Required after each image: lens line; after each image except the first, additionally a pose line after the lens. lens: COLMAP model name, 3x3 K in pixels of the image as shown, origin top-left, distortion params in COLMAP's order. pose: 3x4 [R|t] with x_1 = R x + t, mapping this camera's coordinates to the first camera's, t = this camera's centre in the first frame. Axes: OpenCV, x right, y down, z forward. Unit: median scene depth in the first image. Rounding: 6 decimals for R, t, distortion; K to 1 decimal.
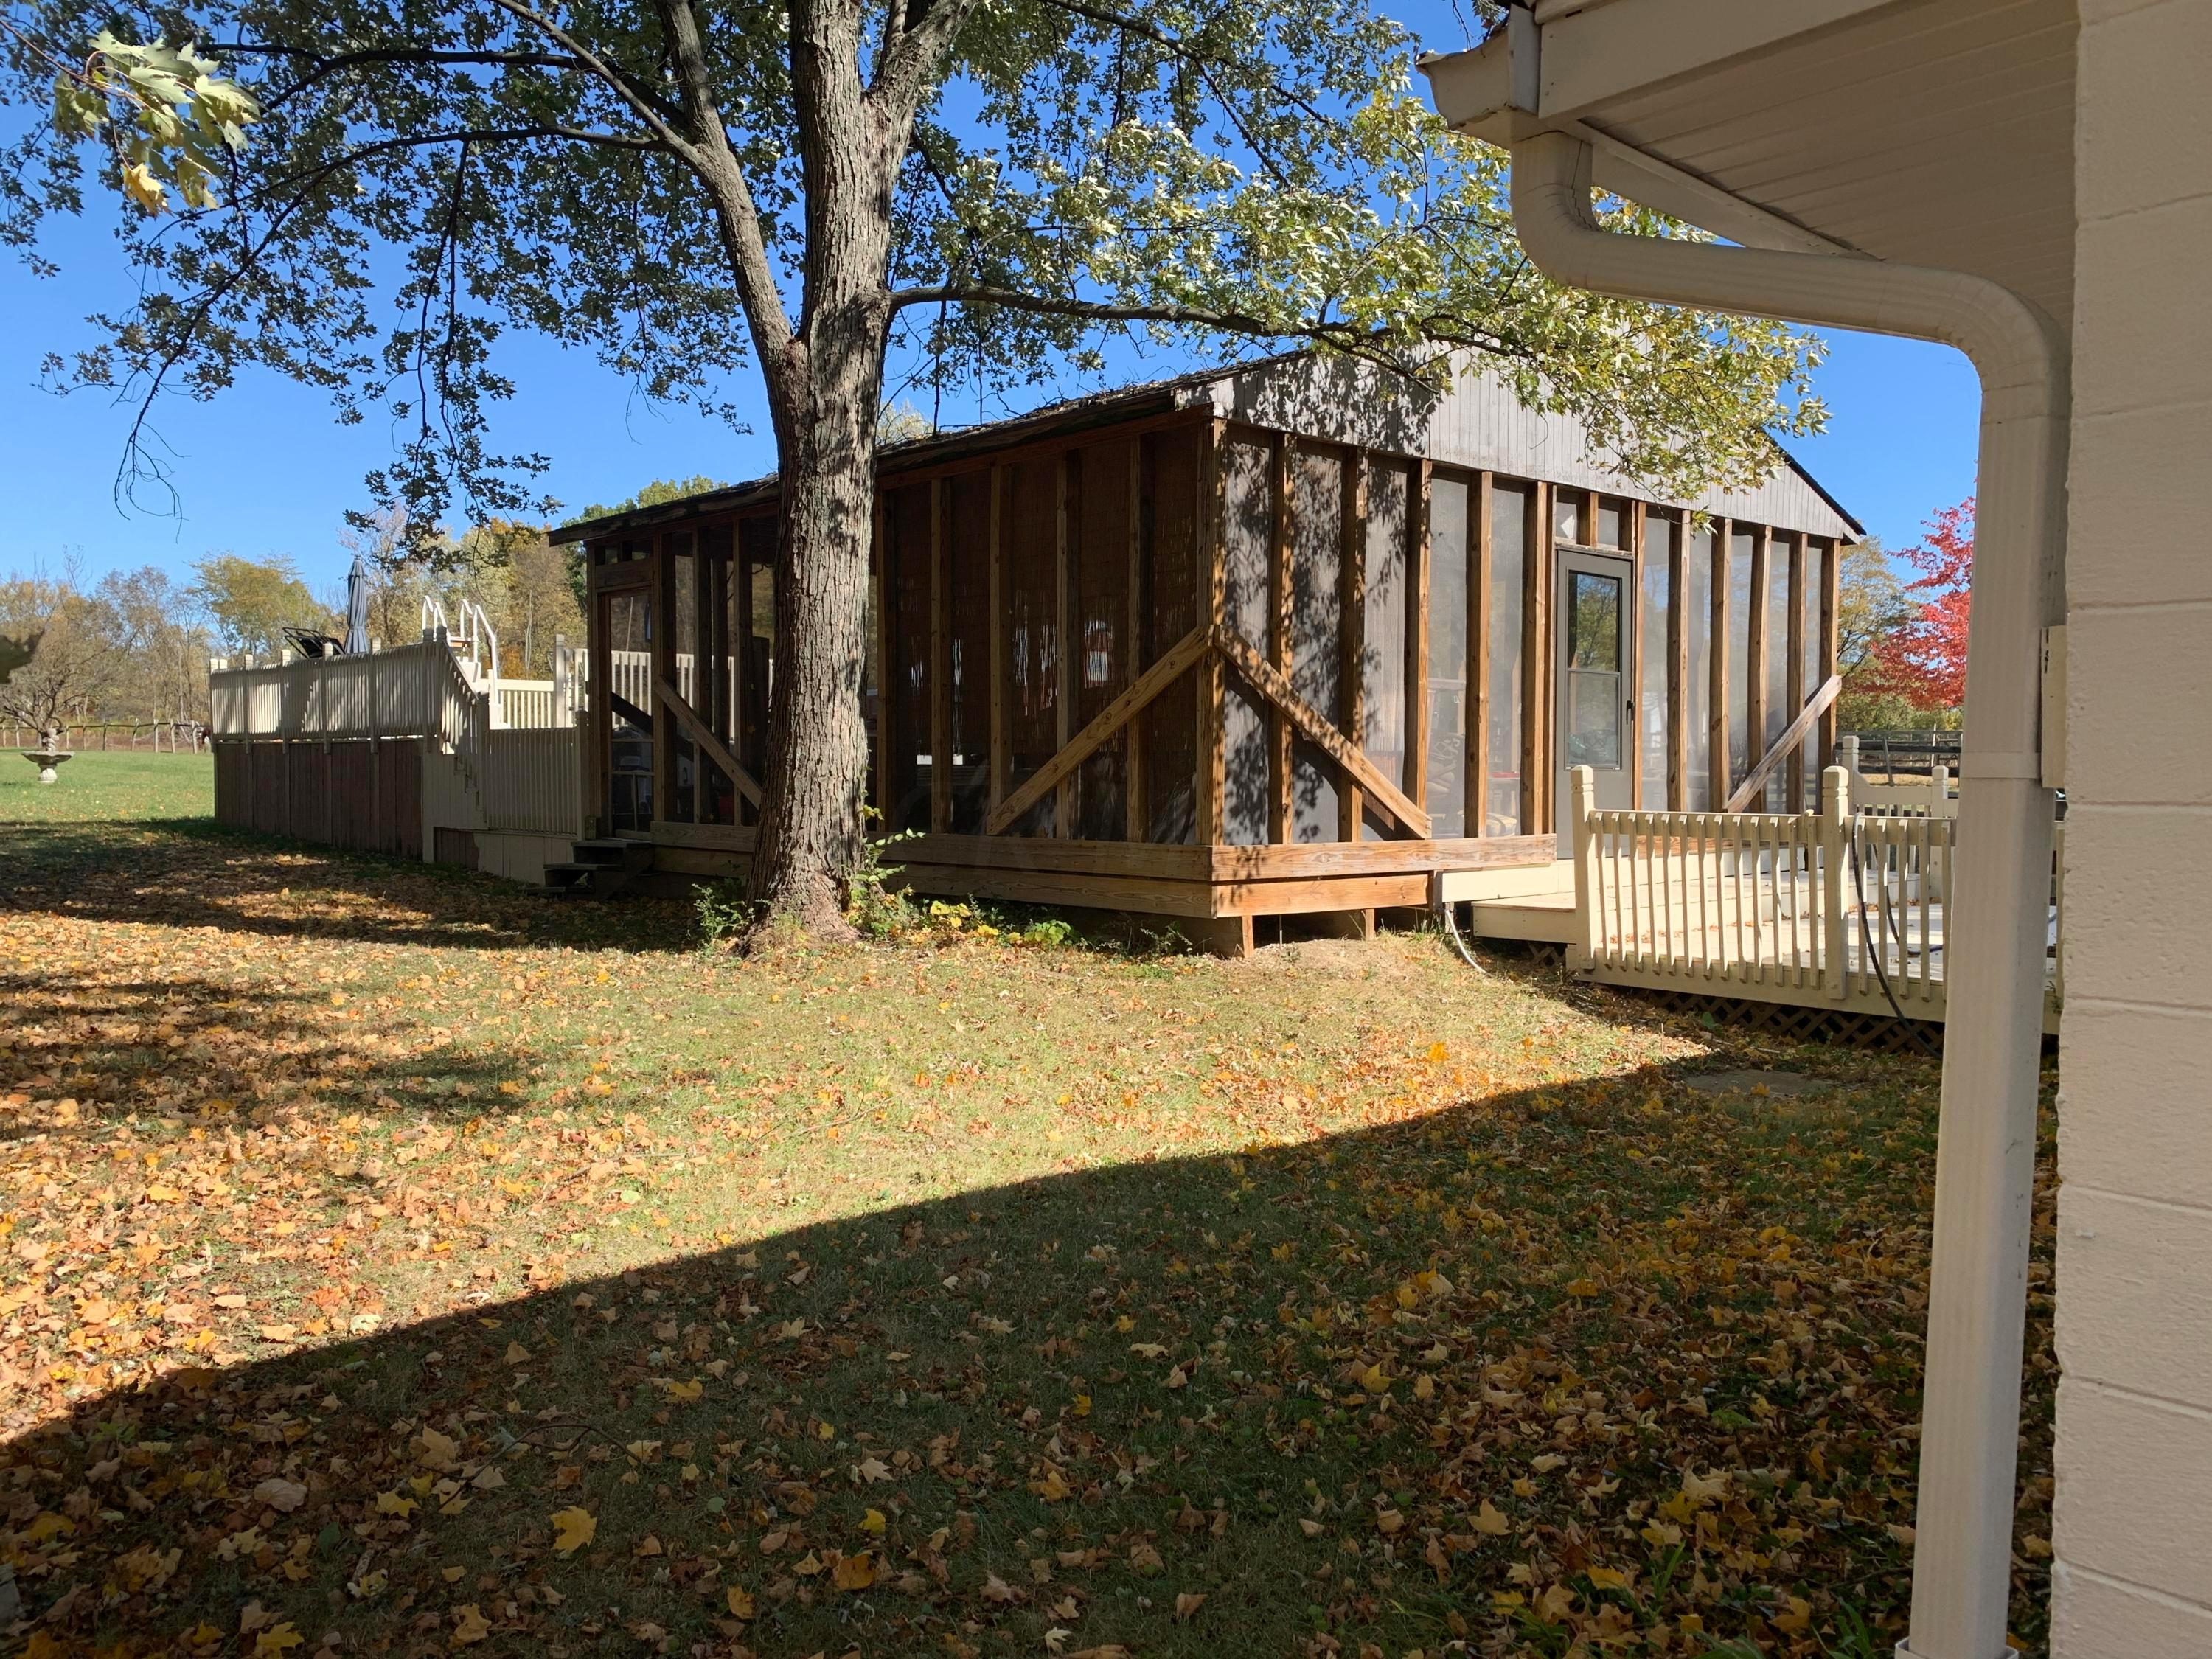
lens RADIAL K [[1678.5, 0, 1106.0], [0, 1678.5, 825.4], [0, 0, 1]] dist [0.011811, 0.000722]
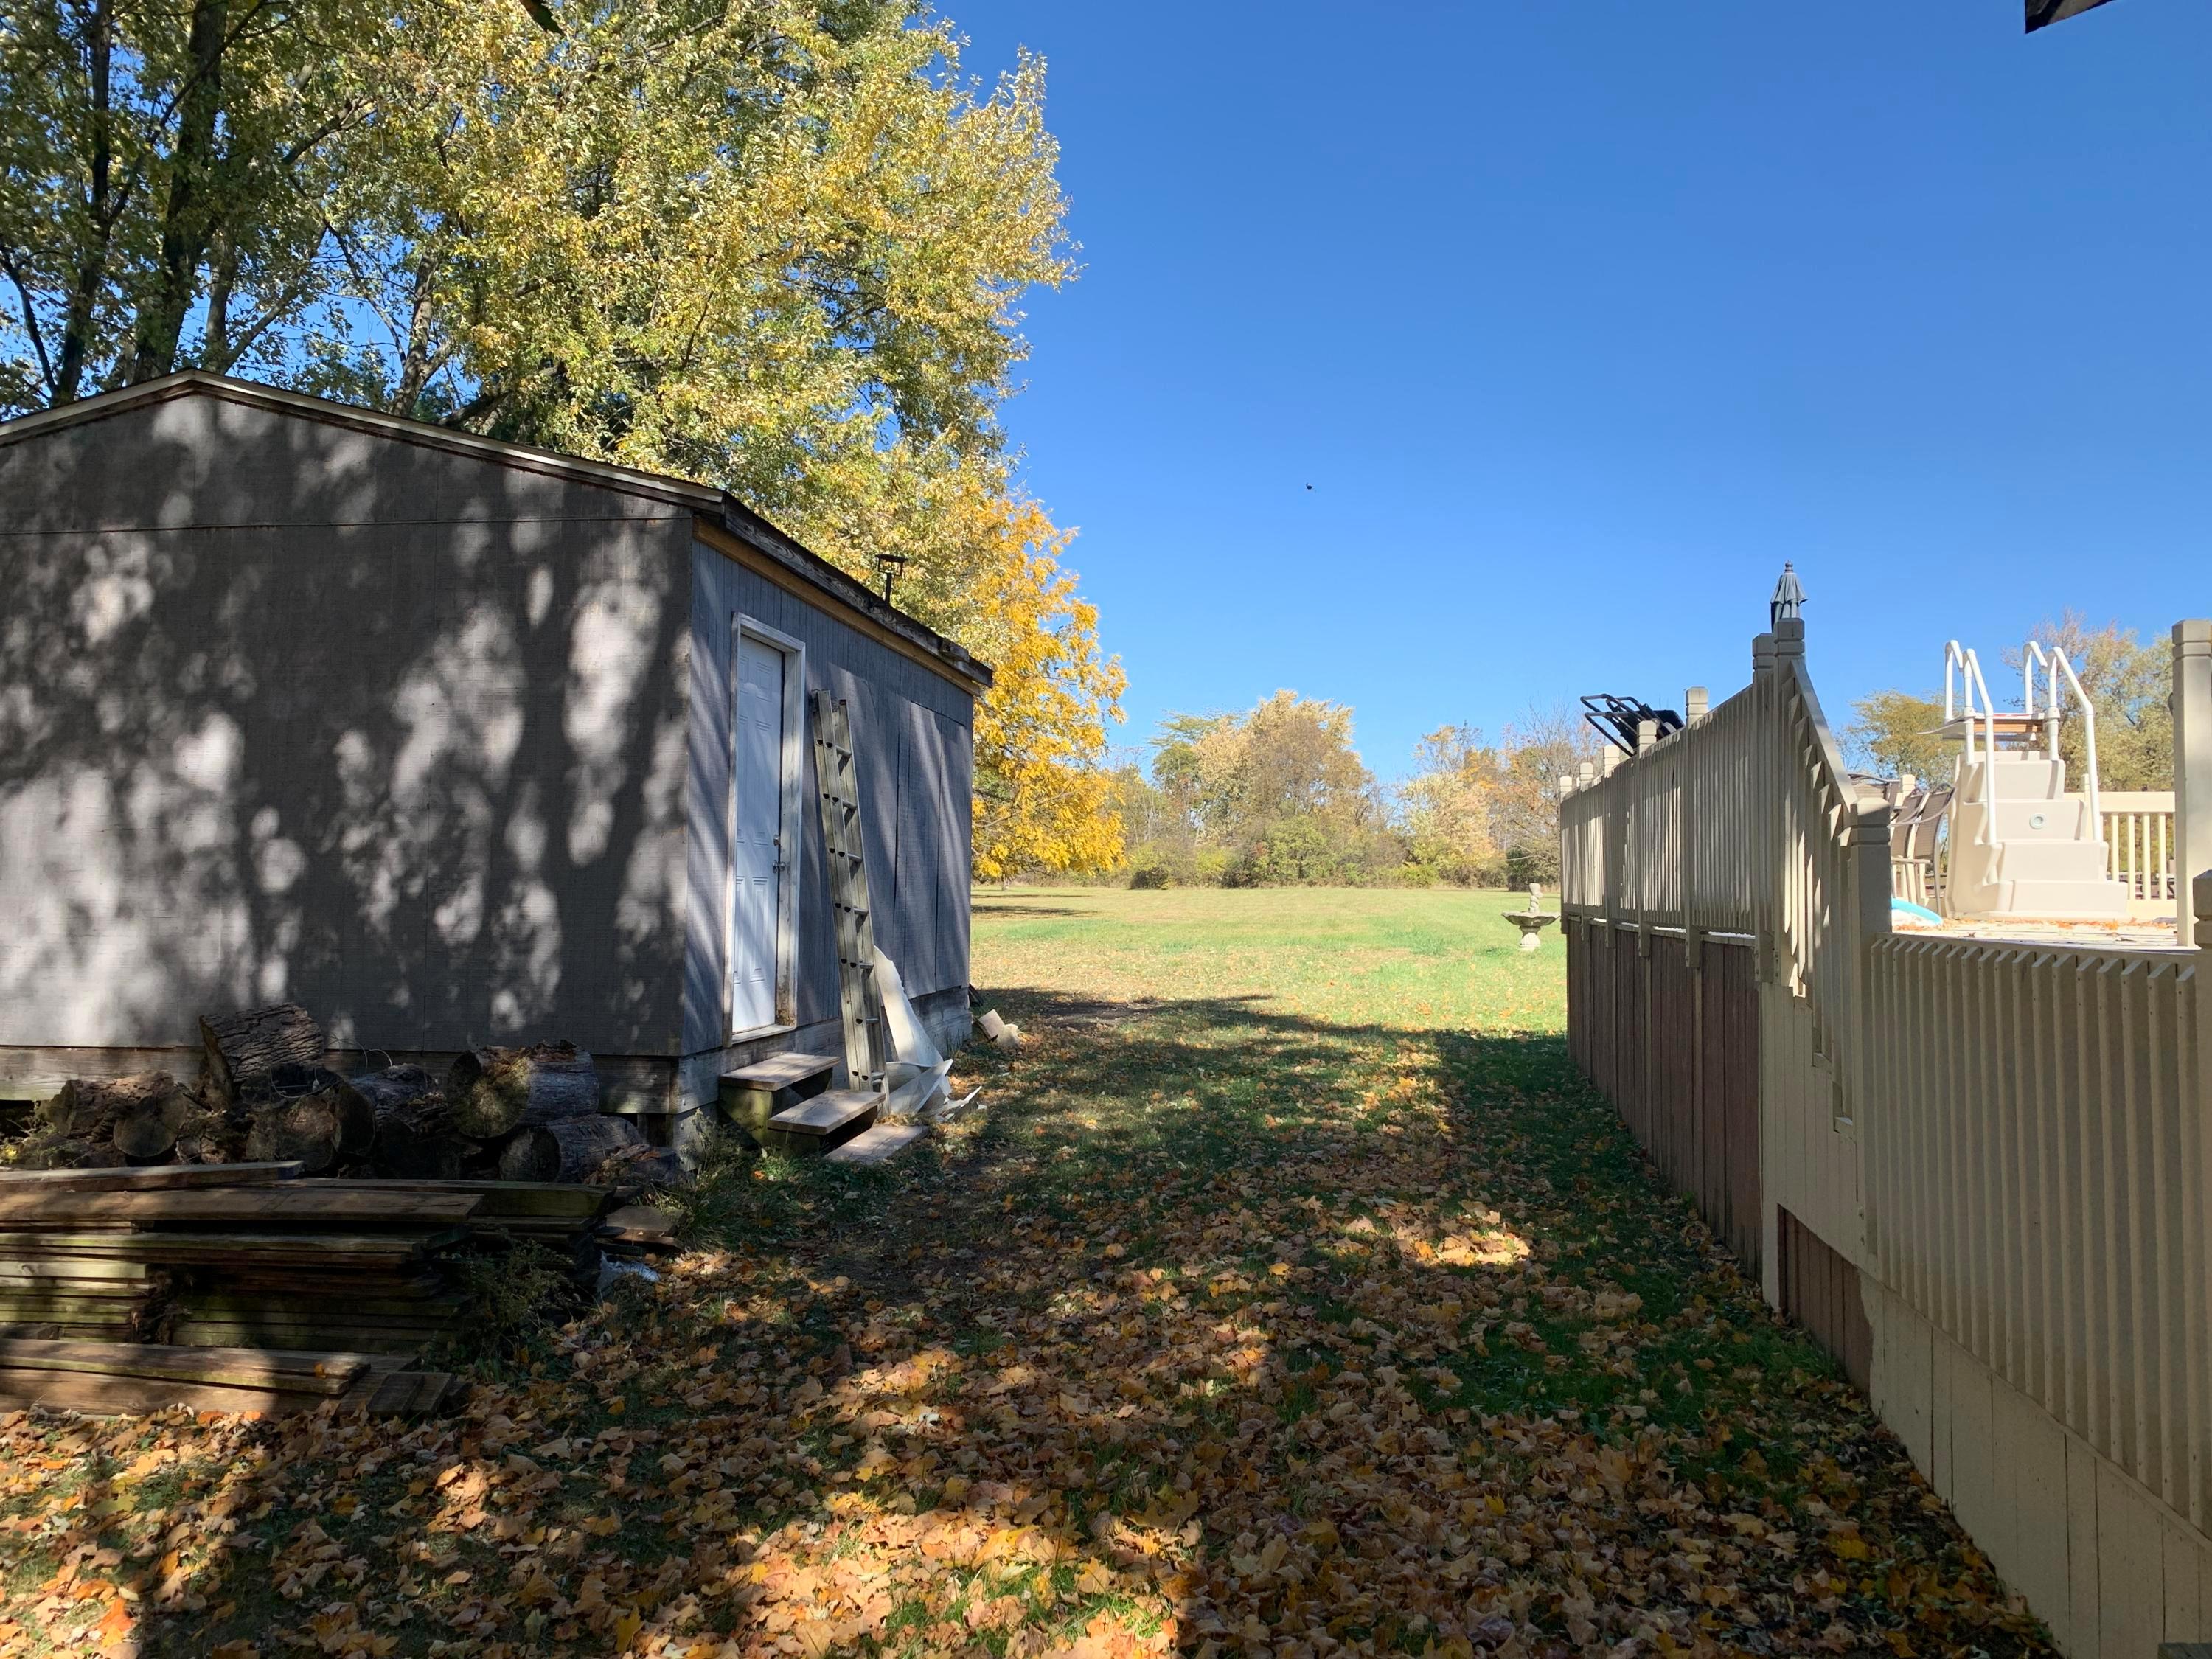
lens RADIAL K [[1678.5, 0, 1105.4], [0, 1678.5, 828.2], [0, 0, 1]] dist [0.011811, 0.000722]
pose [[0.610045, -0.030173, -0.791792, -0.169127], [-0.033929, 0.997363, -0.064148, -0.039433], [0.791640, 0.065998, 0.607413, 0.533497]]
